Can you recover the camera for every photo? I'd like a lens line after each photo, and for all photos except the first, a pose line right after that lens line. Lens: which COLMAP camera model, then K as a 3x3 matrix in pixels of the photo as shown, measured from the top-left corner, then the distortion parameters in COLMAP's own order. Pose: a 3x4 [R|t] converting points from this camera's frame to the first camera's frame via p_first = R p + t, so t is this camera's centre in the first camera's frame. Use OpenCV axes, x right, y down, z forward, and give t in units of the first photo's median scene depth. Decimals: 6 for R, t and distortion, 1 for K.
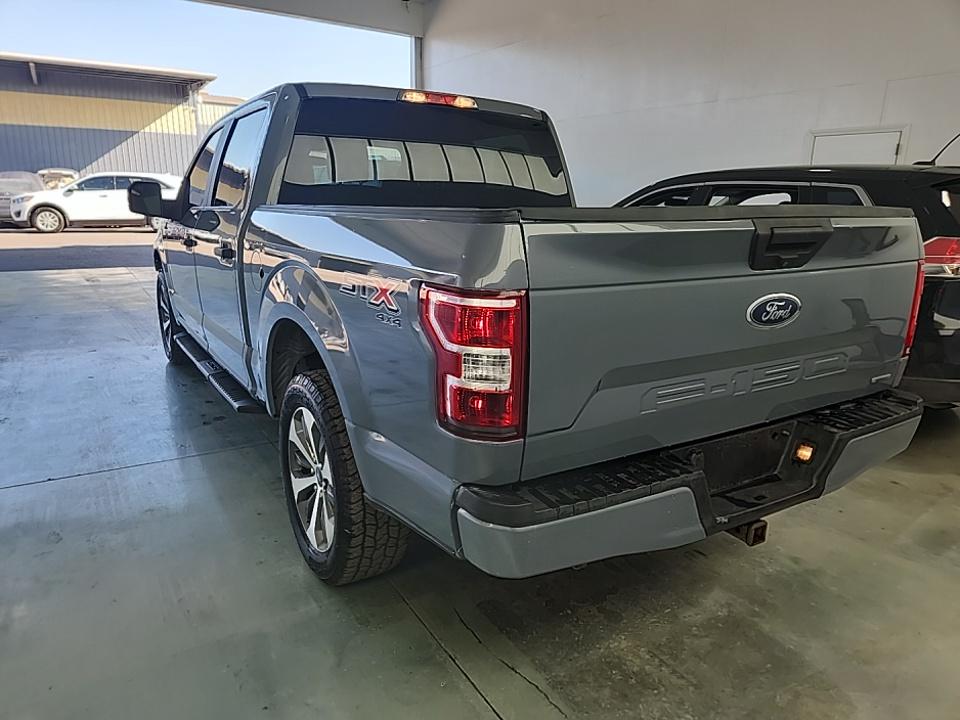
lens RADIAL K [[632.4, 0, 484.5], [0, 632.4, 362.9], [0, 0, 1]] dist [0.062812, -0.045677]
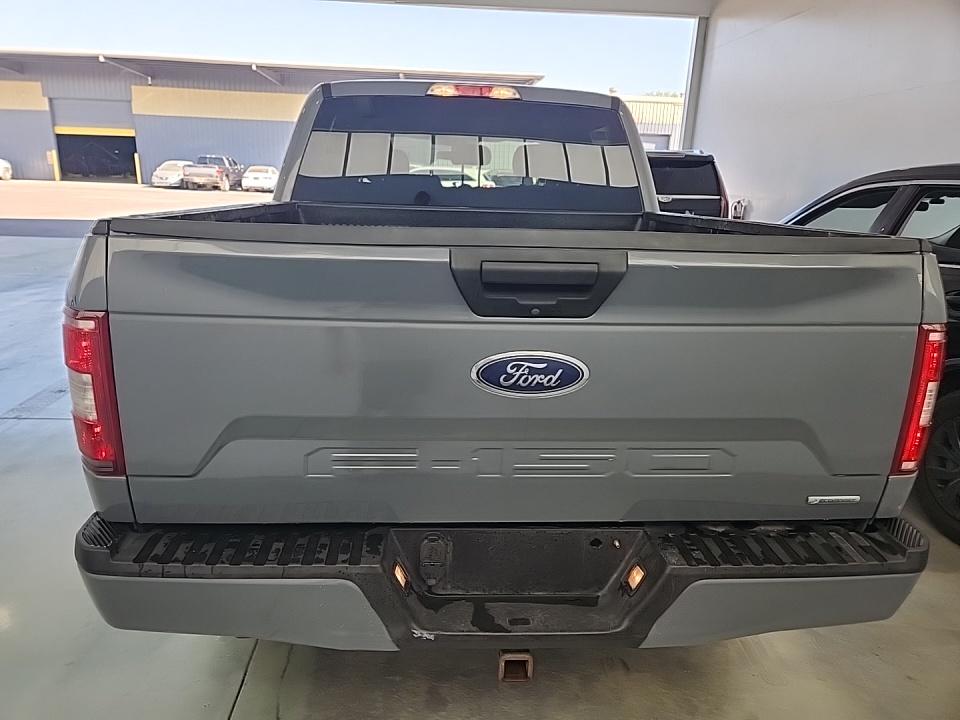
lens RADIAL K [[632.4, 0, 484.5], [0, 632.4, 362.9], [0, 0, 1]] dist [0.062812, -0.045677]
pose [[0.888411, 0.137798, -0.437878, 0.694360], [-0.132431, 0.990262, 0.042940, -0.113941], [0.439531, 0.019840, 0.898008, 0.323455]]
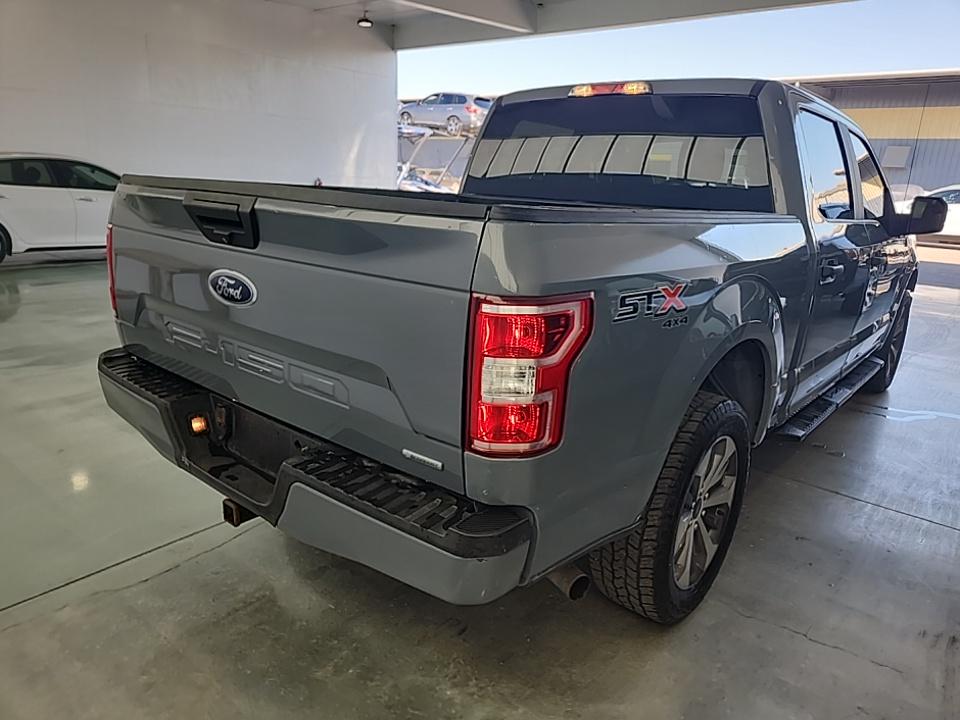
lens RADIAL K [[663.9, 0, 497.3], [0, 663.9, 369.6], [0, 0, 1]] dist [0.054040, -0.001732]
pose [[0.335300, 0.255827, -0.906712, 1.507466], [-0.282773, 0.945379, 0.162168, -0.238047], [0.898673, 0.202019, 0.389327, 0.957474]]
